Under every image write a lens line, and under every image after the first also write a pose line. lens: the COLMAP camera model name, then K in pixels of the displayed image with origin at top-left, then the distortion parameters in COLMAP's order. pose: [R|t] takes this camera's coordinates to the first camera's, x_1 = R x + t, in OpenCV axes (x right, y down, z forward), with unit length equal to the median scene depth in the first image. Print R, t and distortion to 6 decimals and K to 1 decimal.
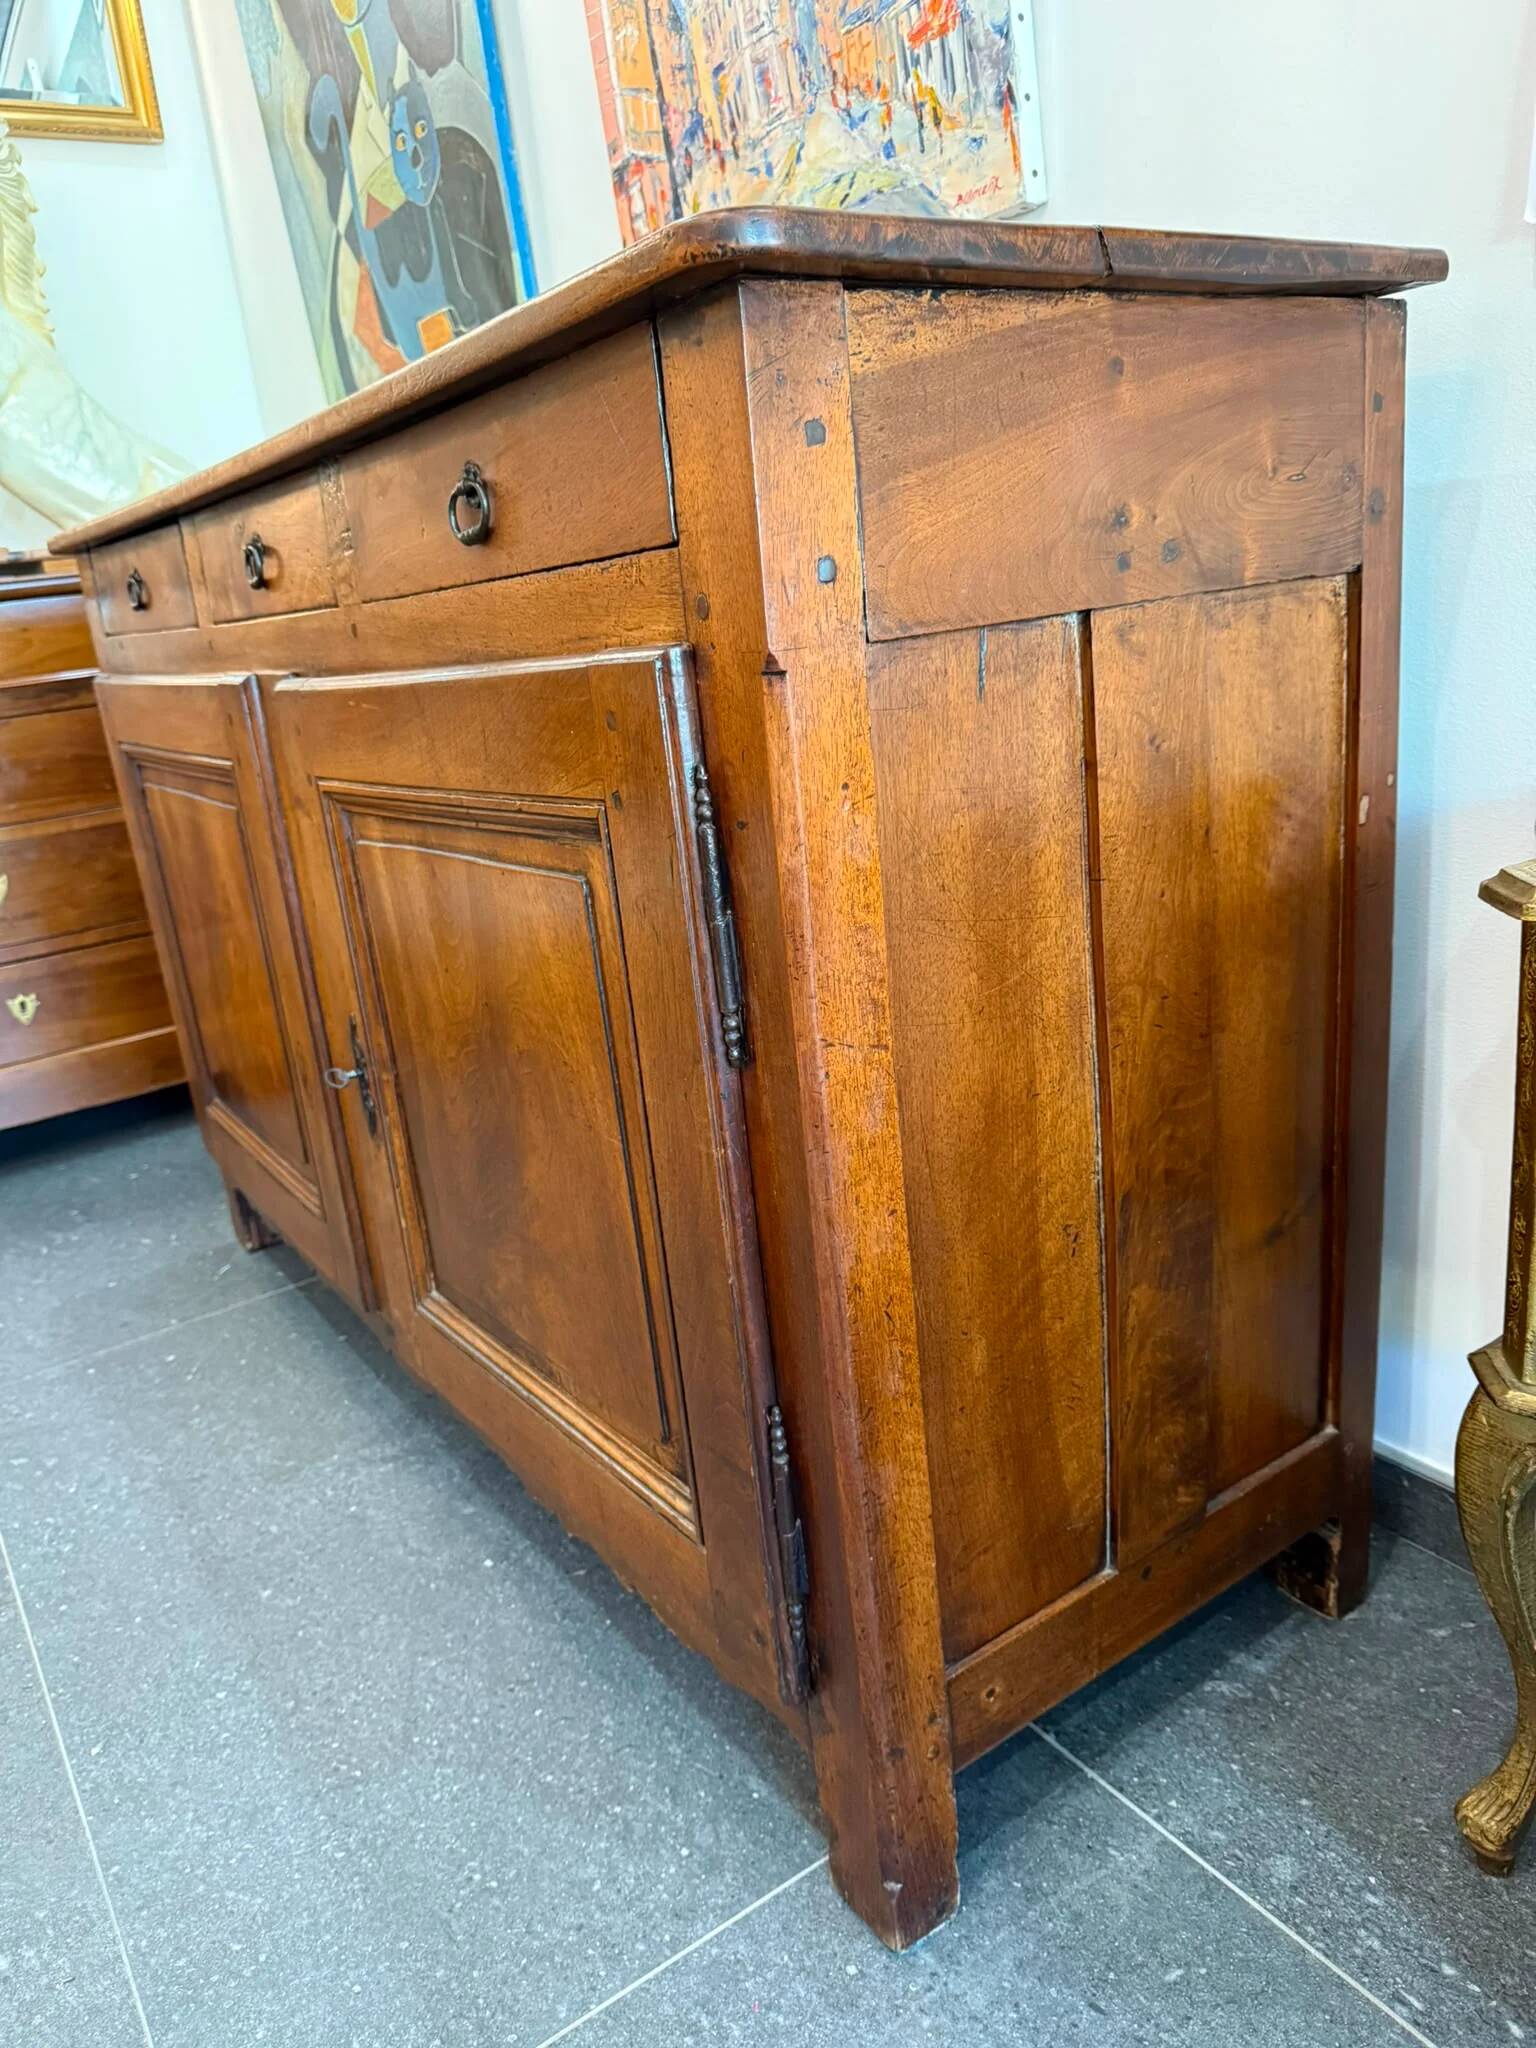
lens RADIAL K [[1472.3, 0, 751.8], [0, 1472.3, 1030.7], [0, 0, 1]] dist [0.014186, -0.032211]
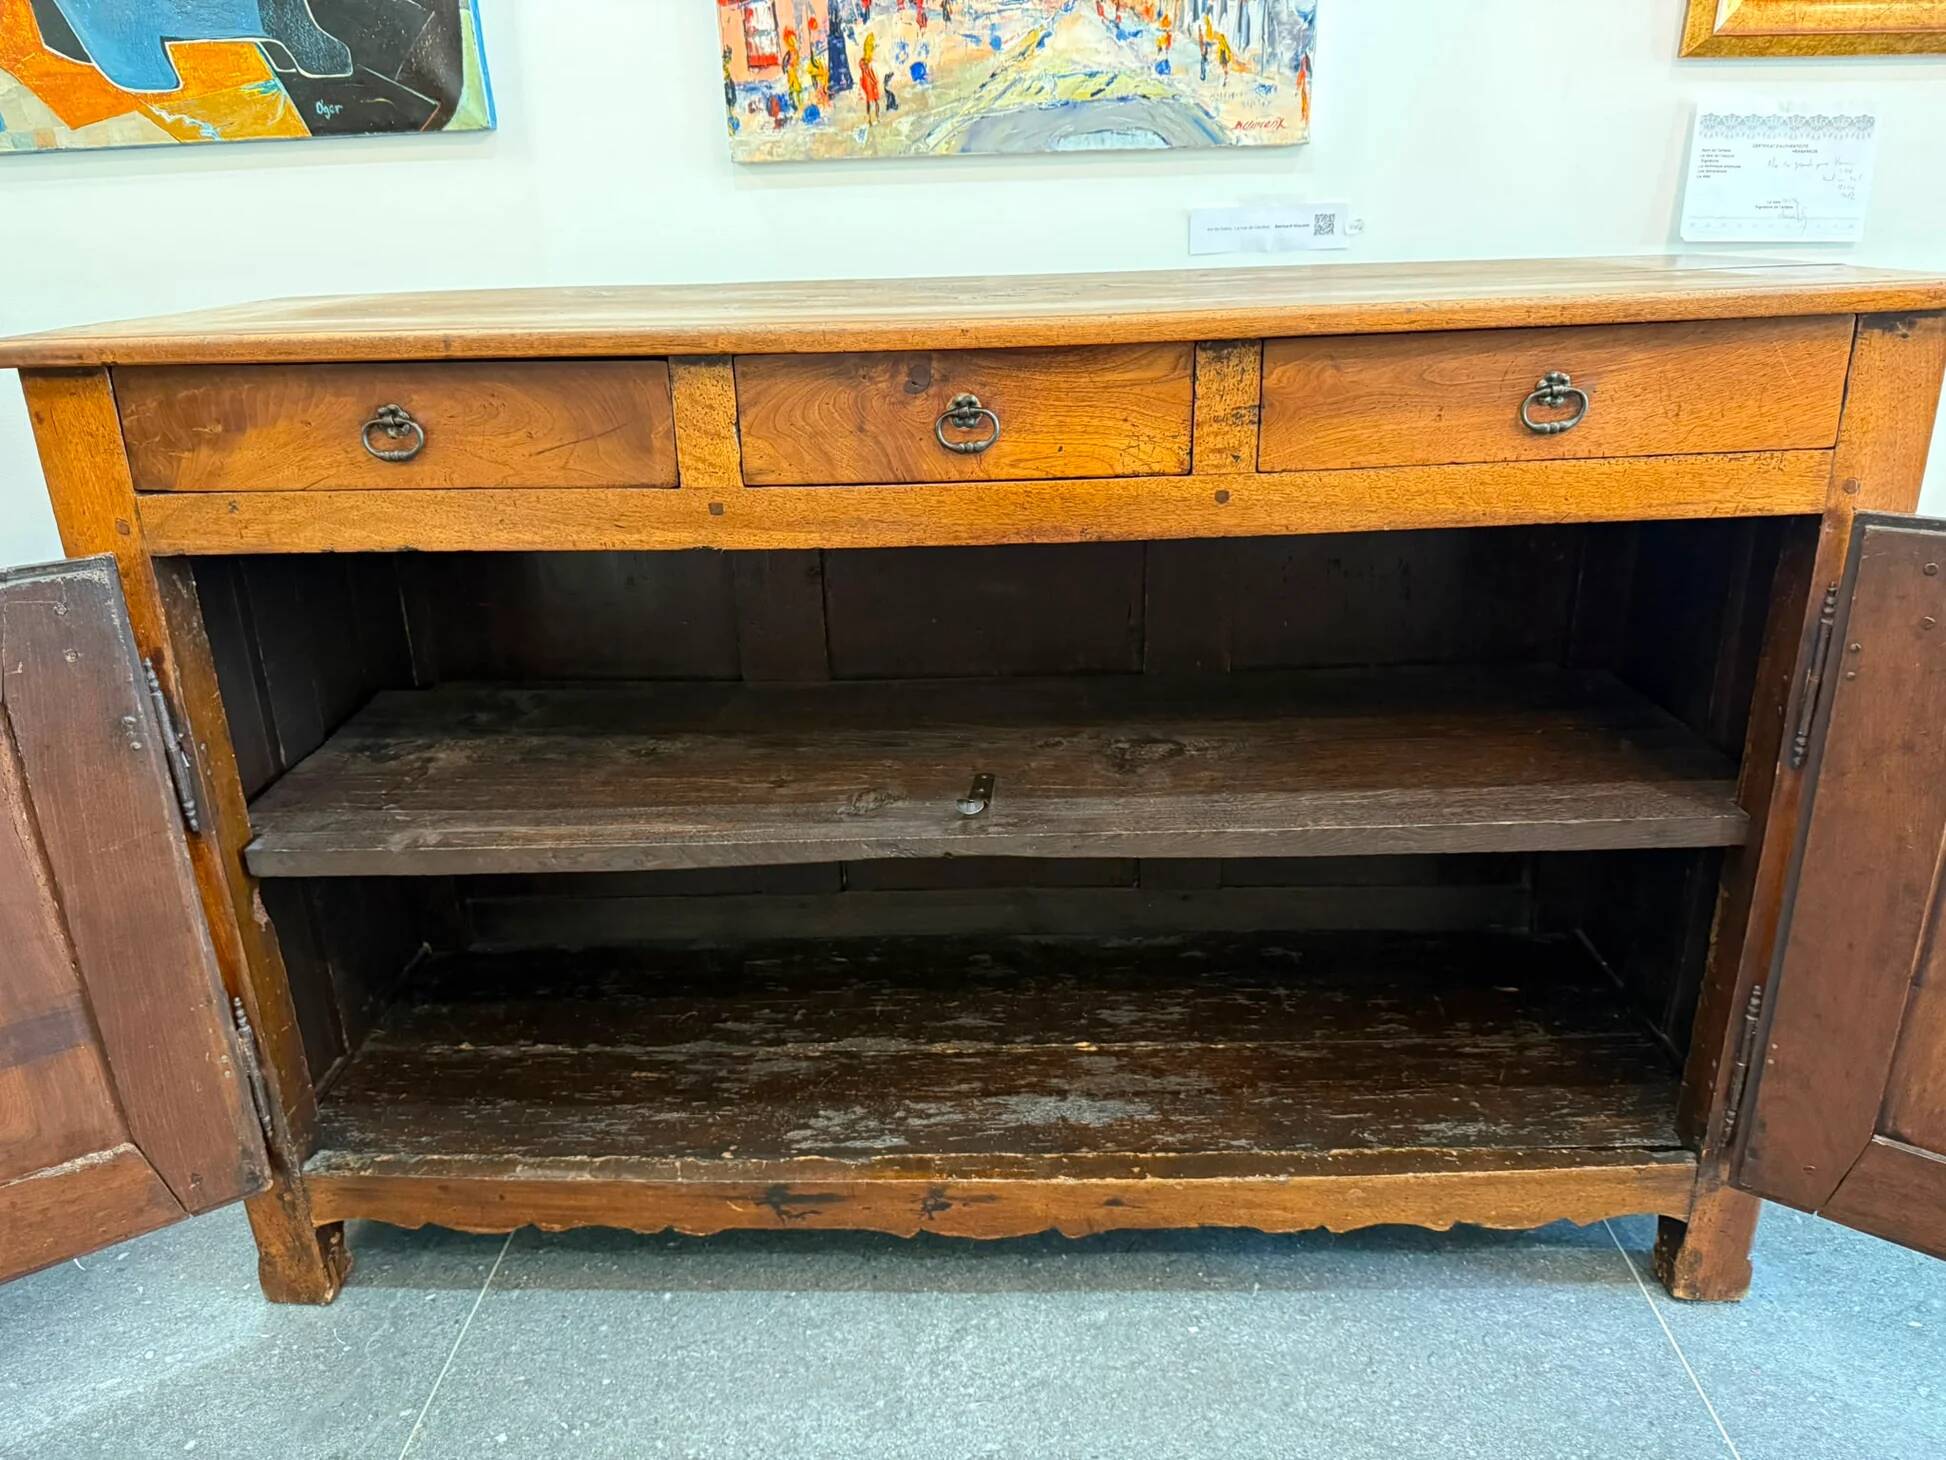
lens RADIAL K [[1399.0, 0, 970.5], [0, 1399.0, 731.1], [0, 0, 1]] dist [0.014186, -0.032211]
pose [[0.585823, -0.203475, 0.784480, -1.072037], [0.205604, 0.973616, 0.098994, -0.218386], [-0.783925, 0.103300, 0.612202, 0.490008]]
